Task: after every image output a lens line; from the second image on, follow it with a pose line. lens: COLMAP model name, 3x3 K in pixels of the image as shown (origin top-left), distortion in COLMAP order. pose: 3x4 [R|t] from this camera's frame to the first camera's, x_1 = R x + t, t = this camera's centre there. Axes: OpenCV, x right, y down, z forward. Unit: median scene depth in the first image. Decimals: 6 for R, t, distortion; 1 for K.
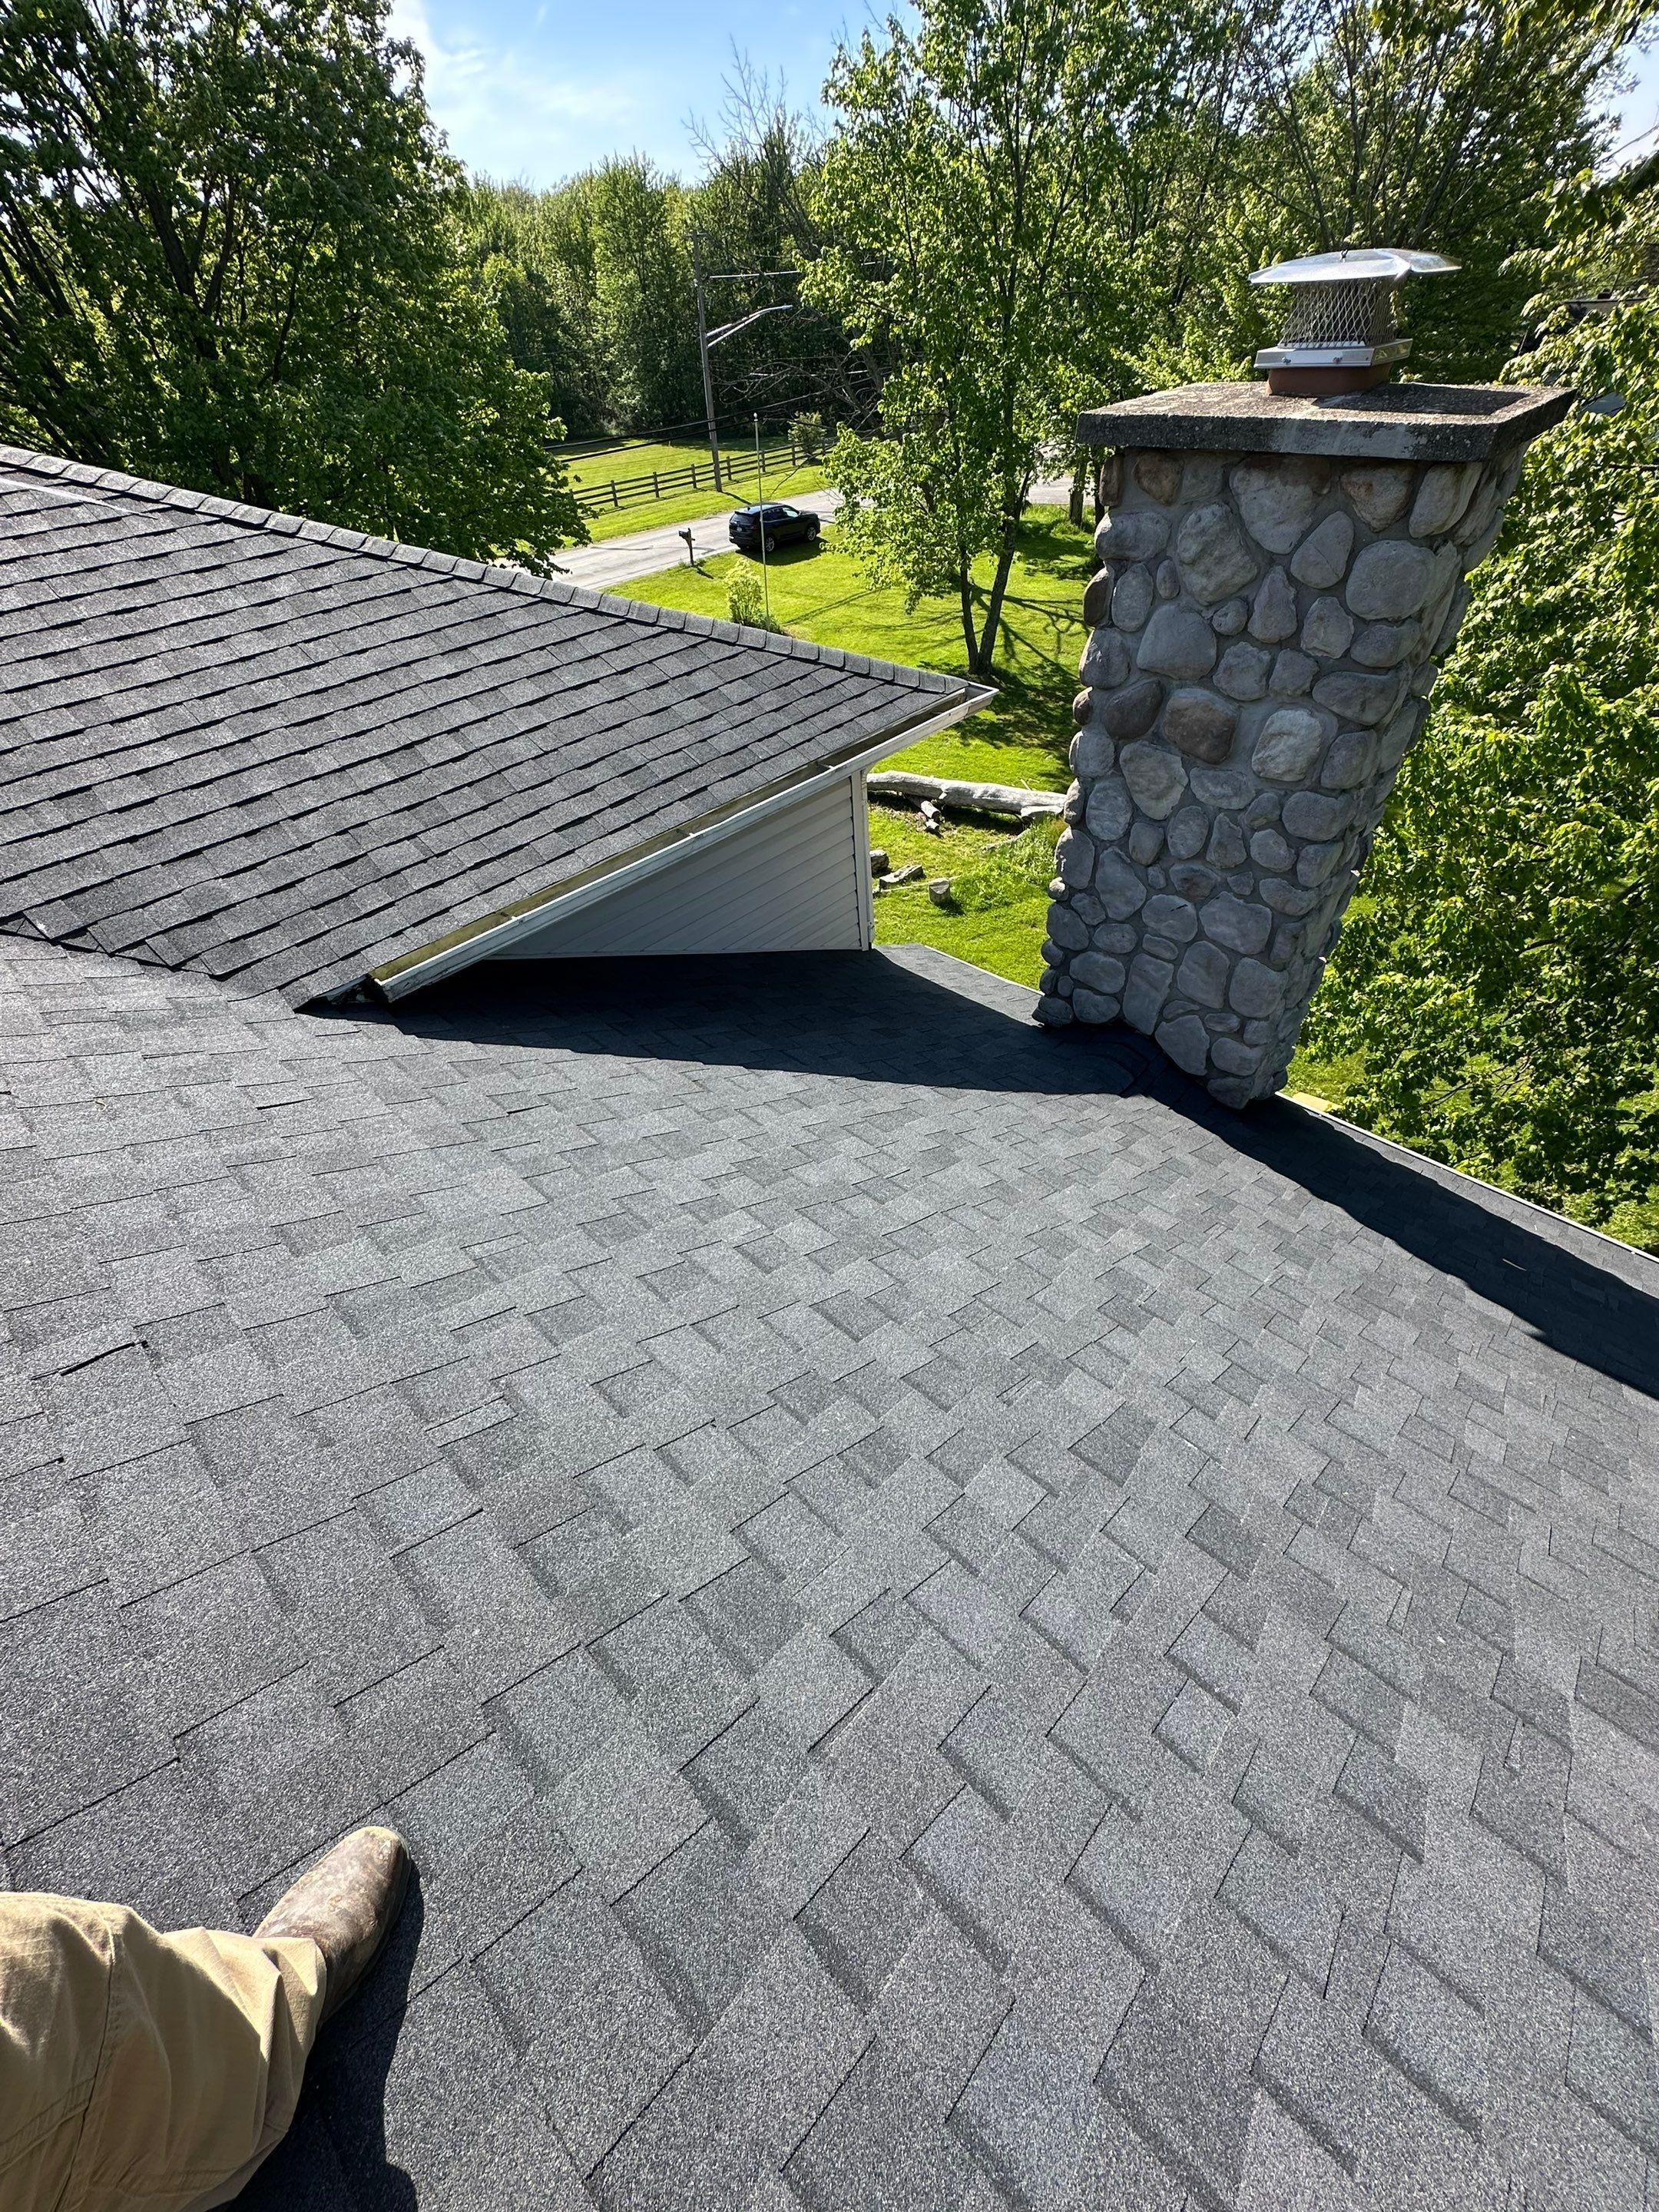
lens RADIAL K [[892.9, 0, 837.7], [0, 892.9, 1106.8], [0, 0, 1]] dist [-0.005796, 0.000907]
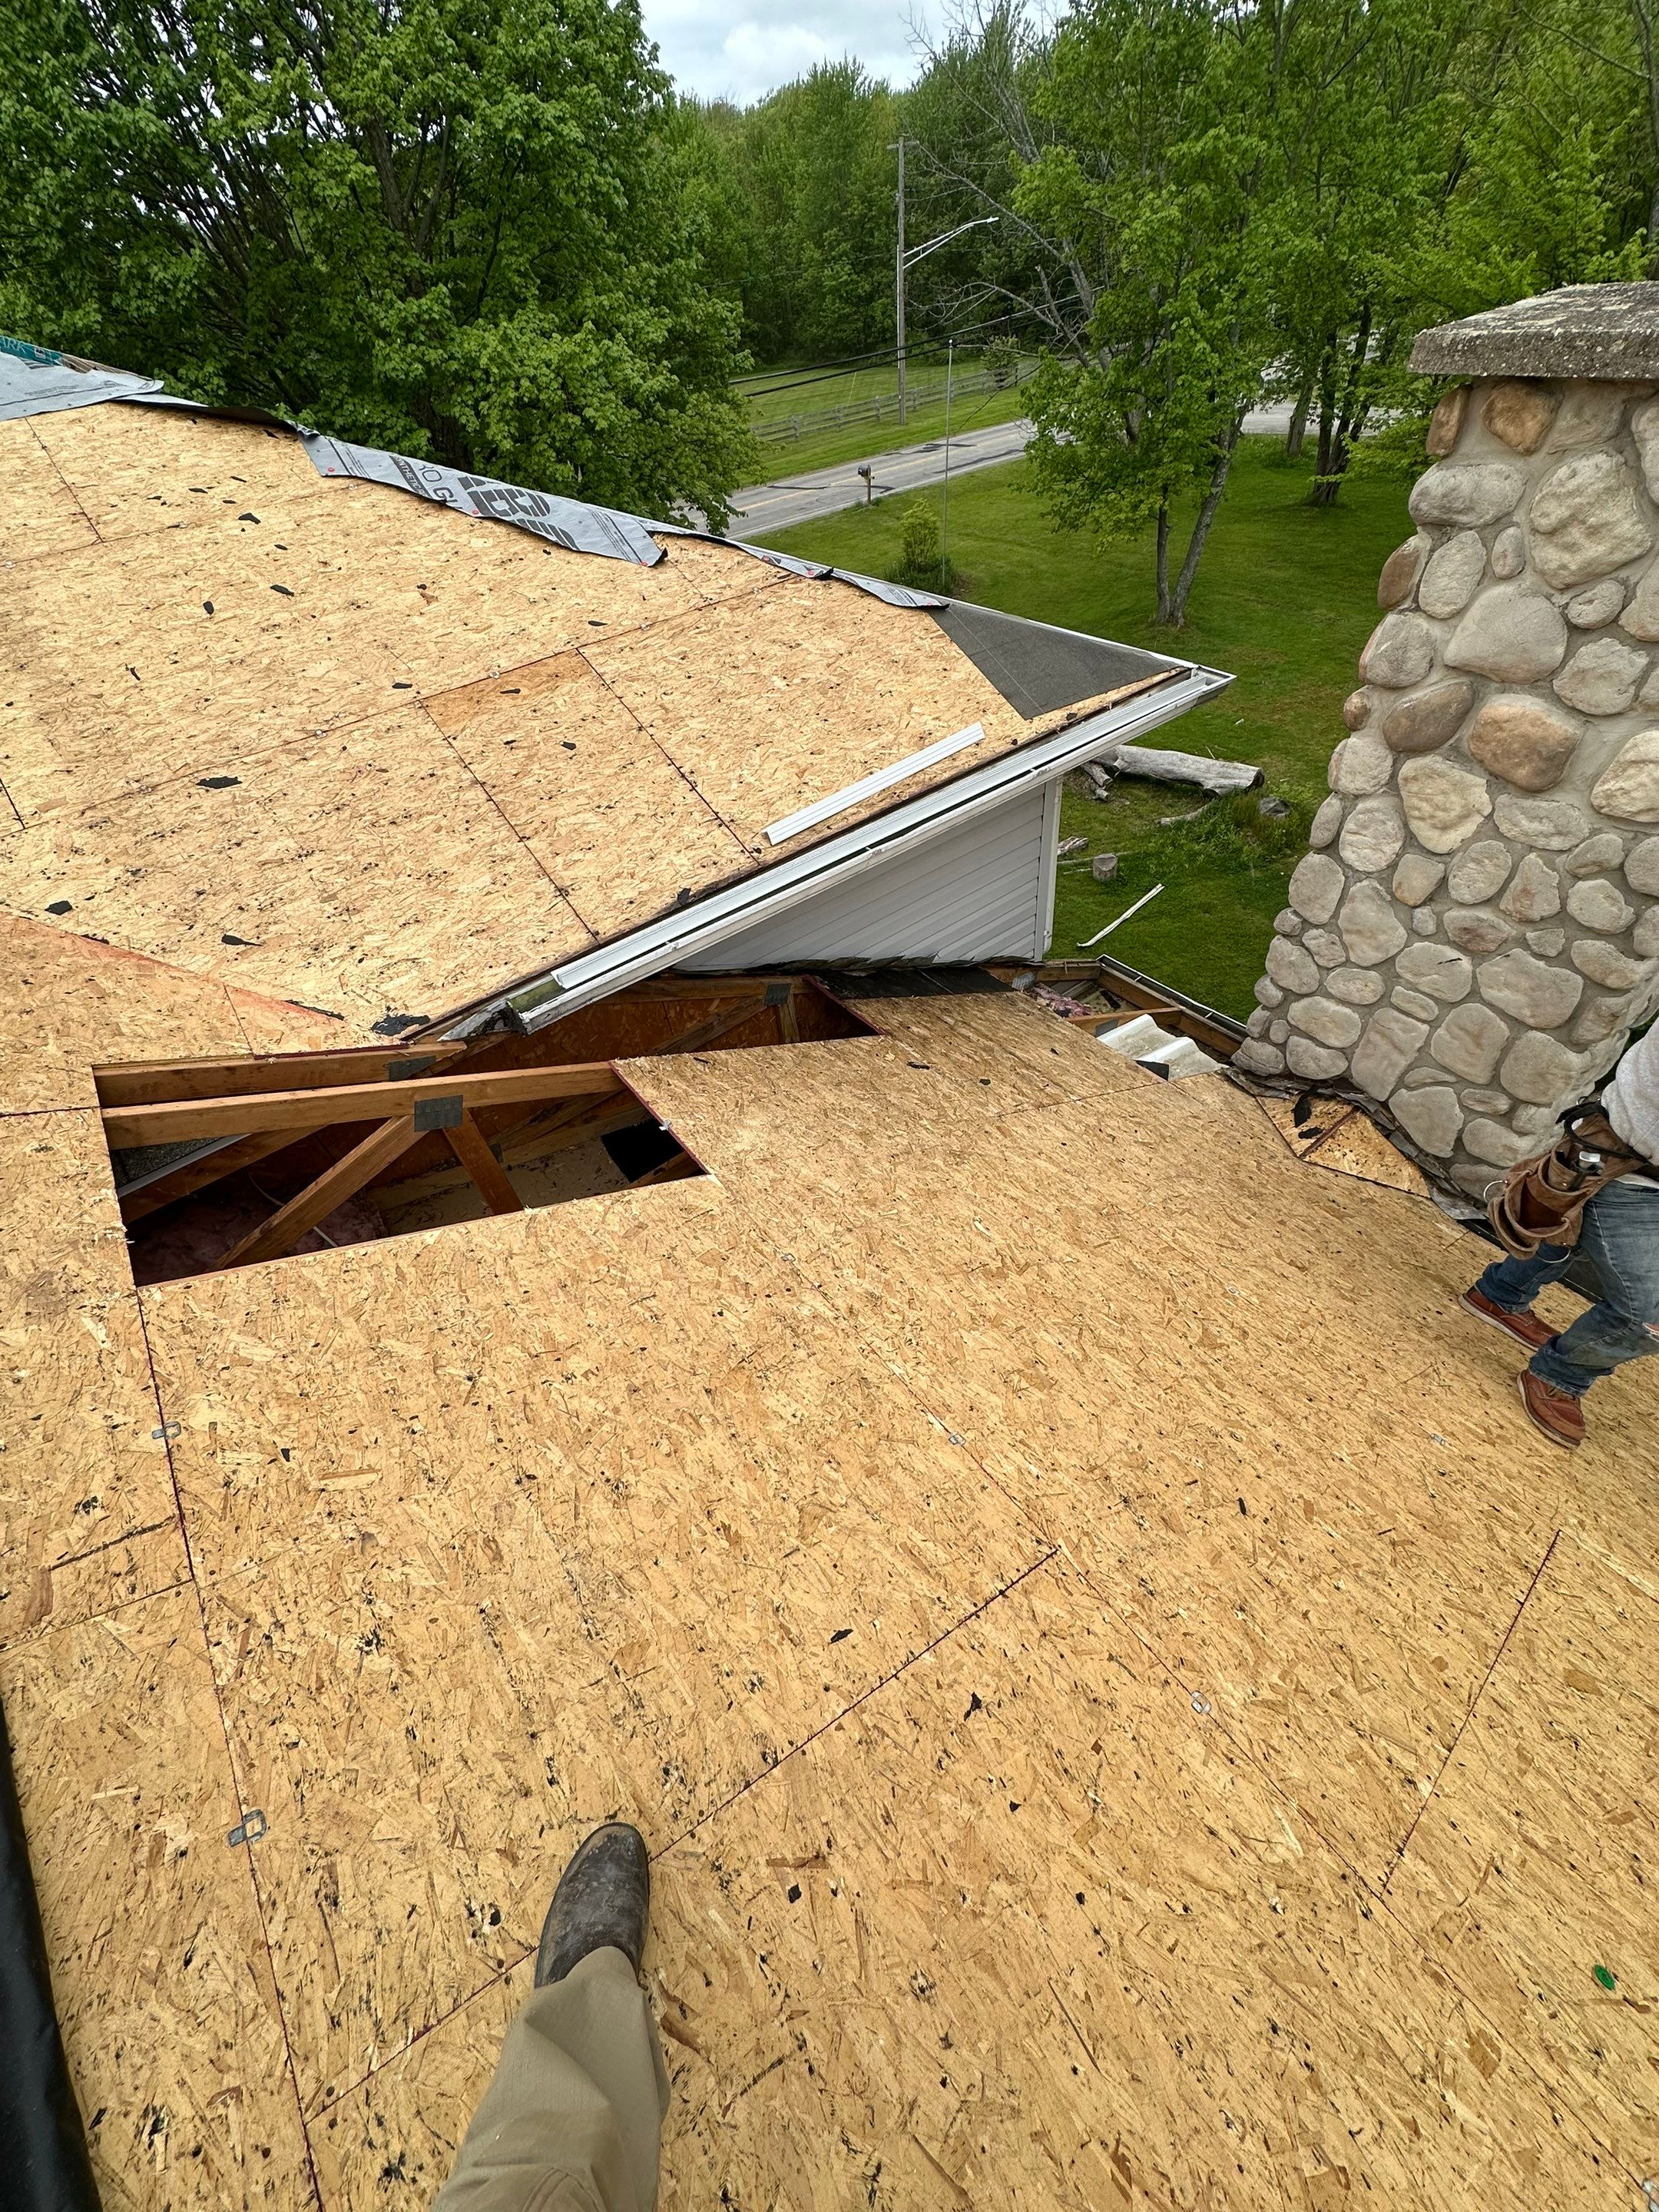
lens RADIAL K [[892.9, 0, 828.8], [0, 892.9, 1106.4], [0, 0, 1]] dist [-0.005796, 0.000907]
pose [[0.985100, 0.092904, -0.144731, -0.041797], [-0.085499, 0.994730, 0.056584, -0.080330], [0.149225, -0.043367, 0.987852, 0.096264]]
